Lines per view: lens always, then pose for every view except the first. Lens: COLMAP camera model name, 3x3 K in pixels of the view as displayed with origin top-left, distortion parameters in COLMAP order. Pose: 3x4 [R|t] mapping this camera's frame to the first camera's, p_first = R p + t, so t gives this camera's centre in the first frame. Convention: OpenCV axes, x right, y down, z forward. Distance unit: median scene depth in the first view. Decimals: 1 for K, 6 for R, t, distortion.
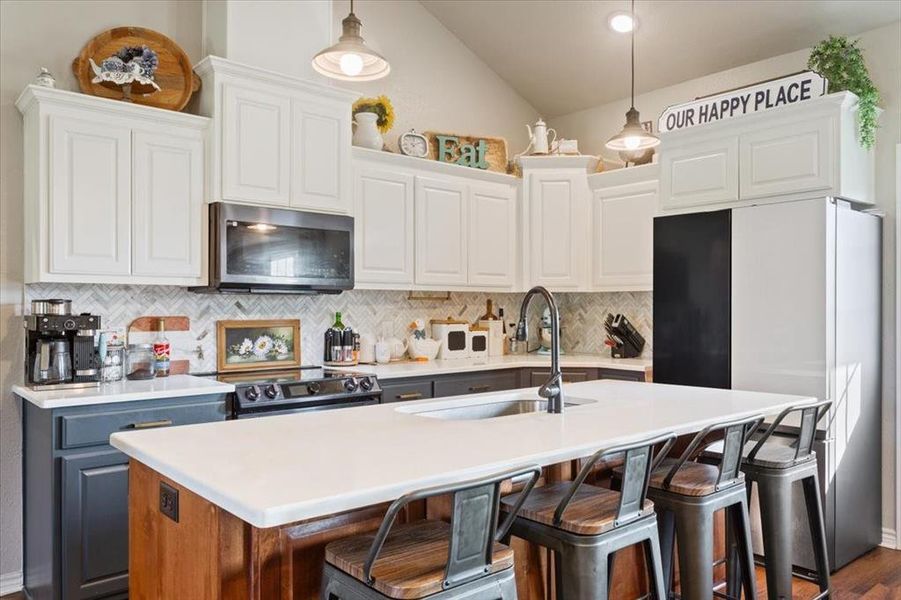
lens RADIAL K [[669.3, 0, 400.3], [0, 669.3, 312.6], [0, 0, 1]] dist [-0.004477, 0.001191]
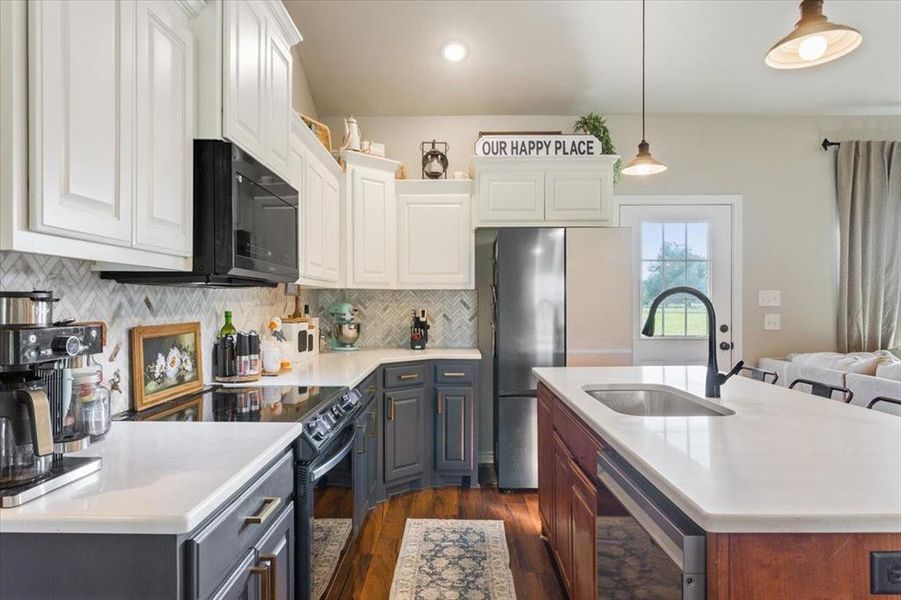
lens RADIAL K [[608.5, 0, 407.9], [0, 608.5, 309.1], [0, 0, 1]] dist [-0.000616, 0.000499]
pose [[0.626167, -0.009530, 0.779630, -0.543965], [0.005502, 0.999954, 0.007805, -0.007872], [-0.779669, -0.000597, 0.626191, 0.439808]]
